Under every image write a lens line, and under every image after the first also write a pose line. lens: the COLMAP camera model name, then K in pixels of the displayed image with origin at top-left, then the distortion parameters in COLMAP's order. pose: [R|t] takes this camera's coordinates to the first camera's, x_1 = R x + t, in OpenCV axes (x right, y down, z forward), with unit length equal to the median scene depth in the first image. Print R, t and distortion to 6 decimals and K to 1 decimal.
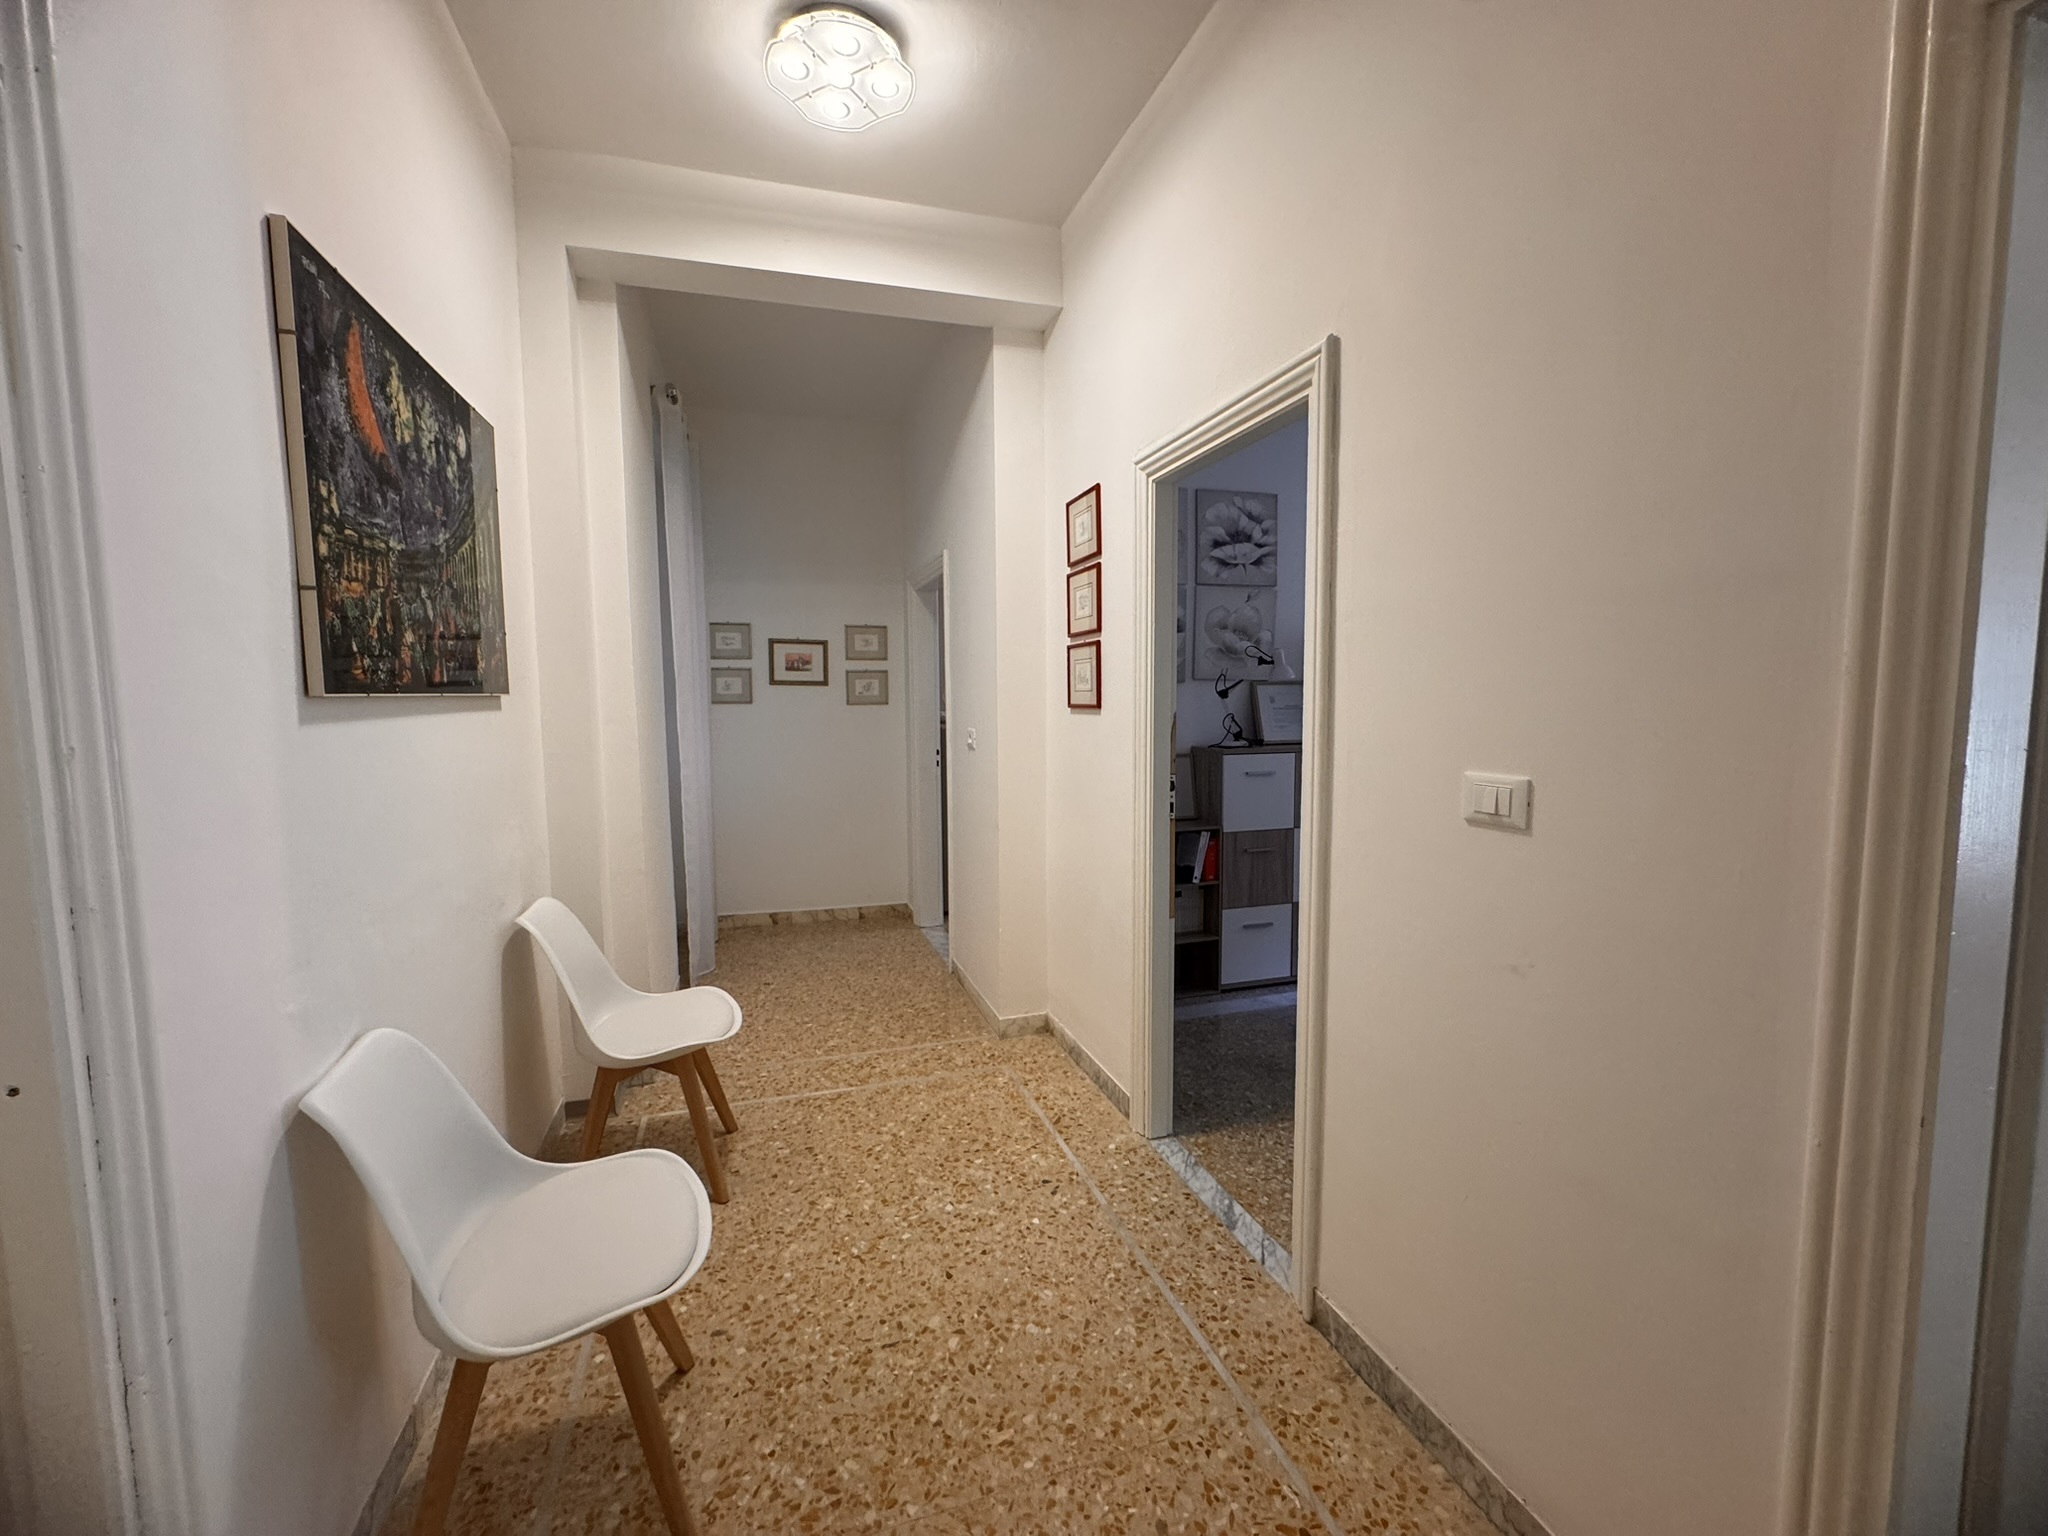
lens RADIAL K [[824.0, 0, 1029.8], [0, 824.0, 772.0], [0, 0, 1]] dist [0.000512, 0.000187]
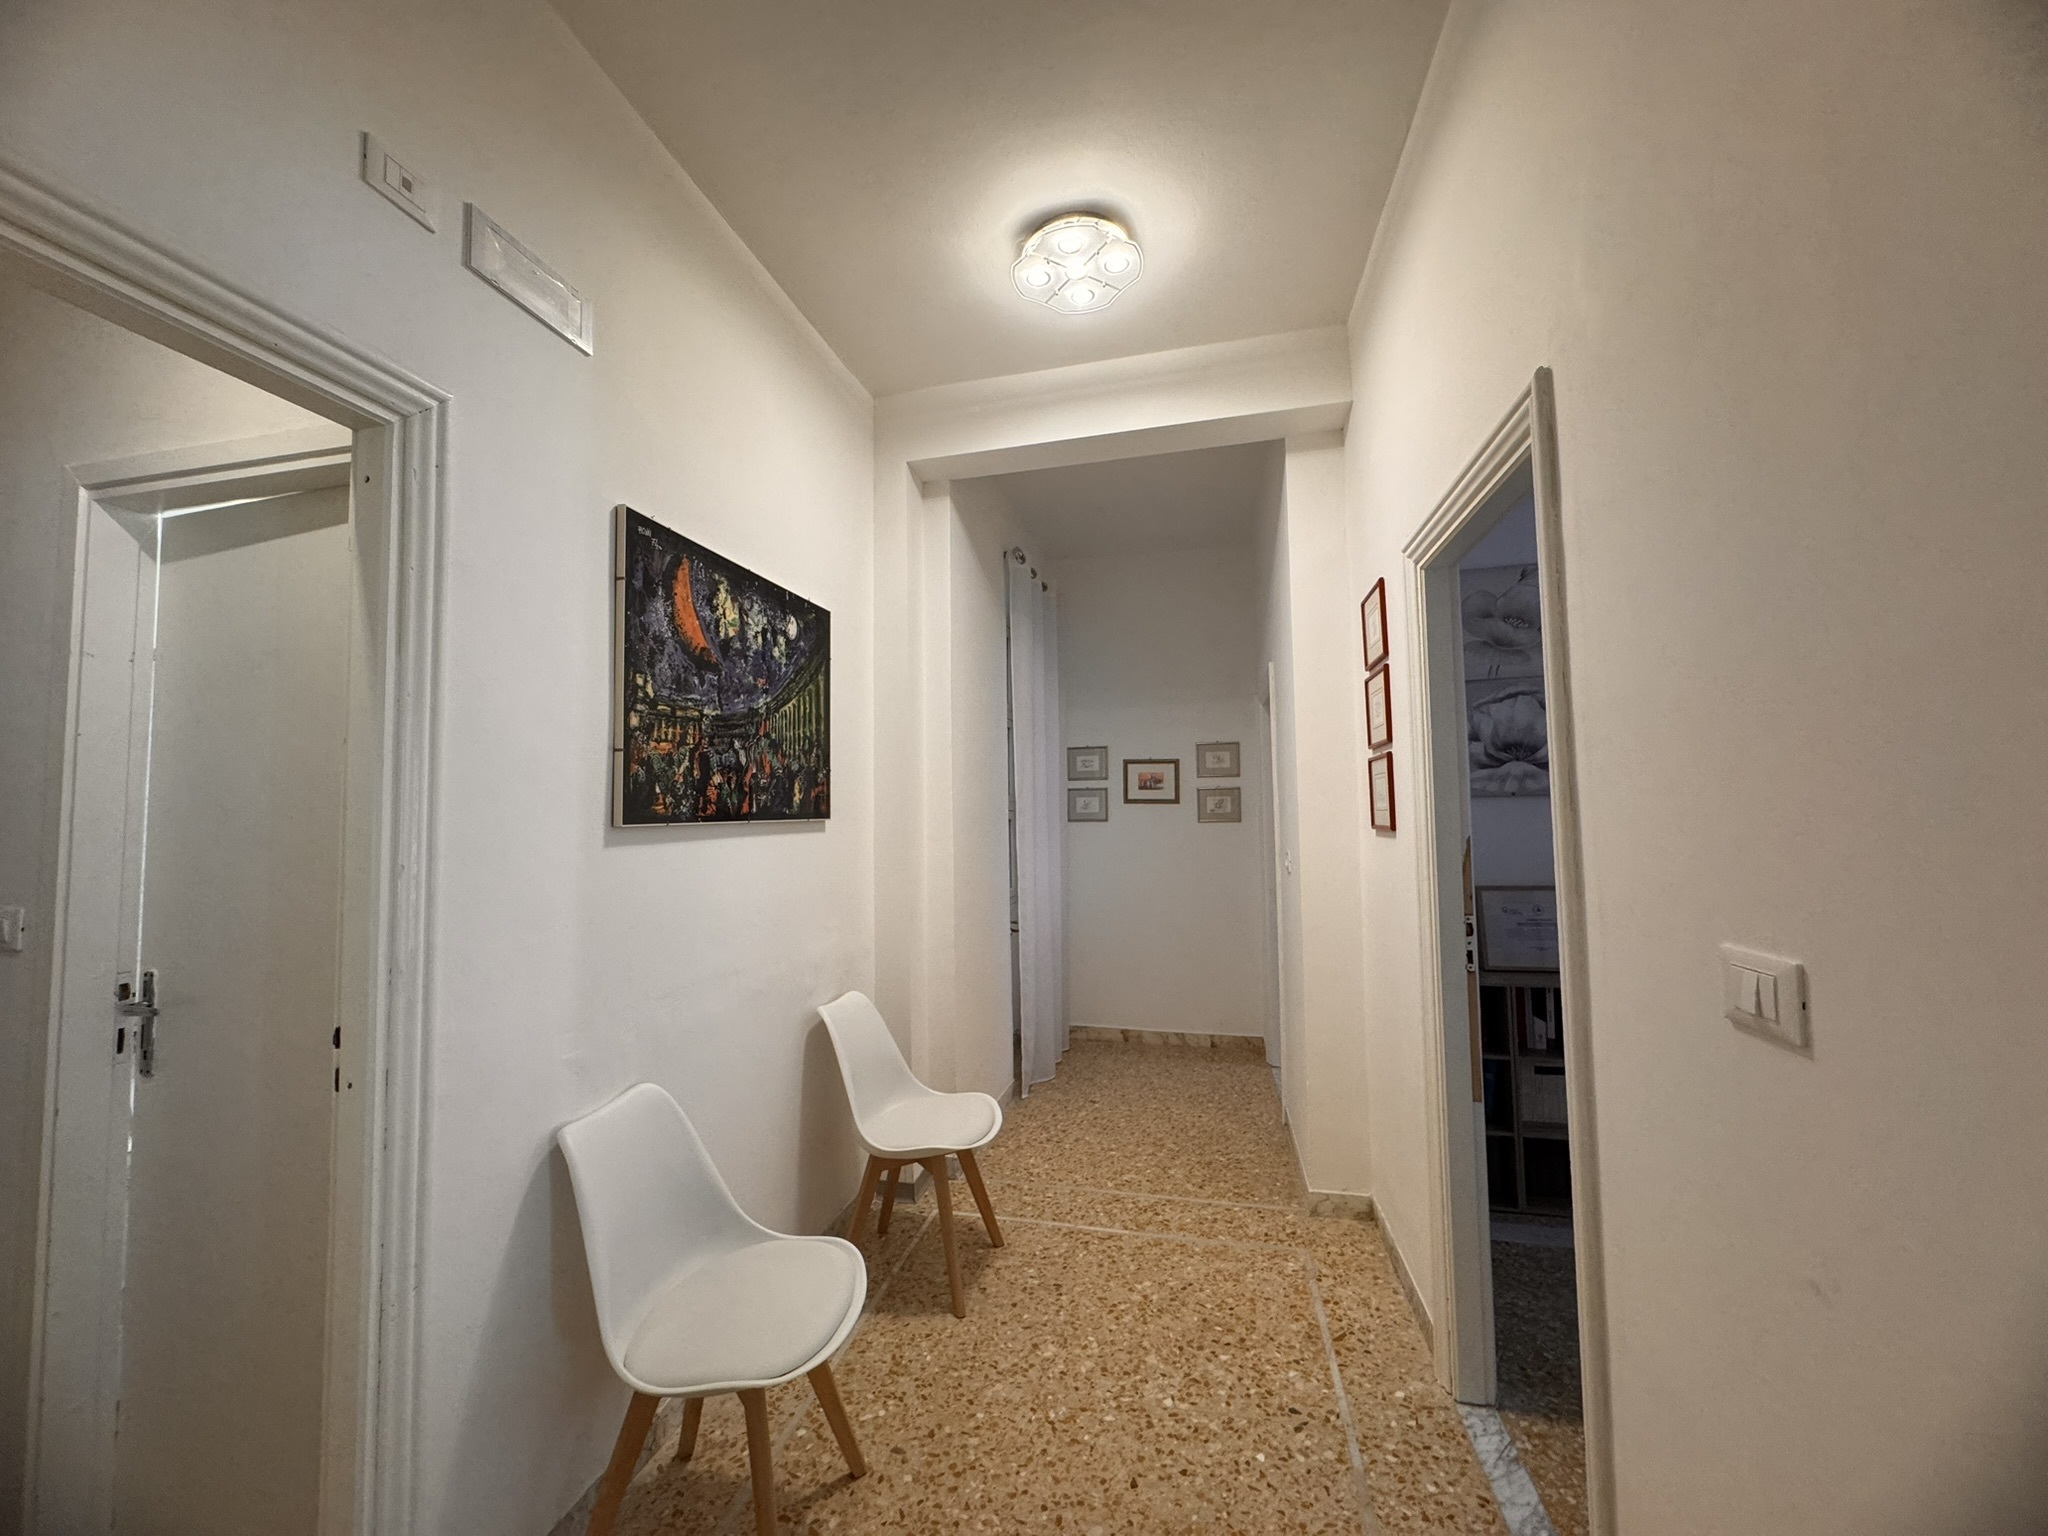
lens RADIAL K [[824.0, 0, 1007.2], [0, 824.0, 771.9], [0, 0, 1]] dist [0.000512, 0.000187]
pose [[0.857764, -0.032470, -0.513016, 0.253166], [-0.038423, 0.991161, -0.126976, -0.020011], [0.512605, 0.128628, 0.848935, 0.090891]]
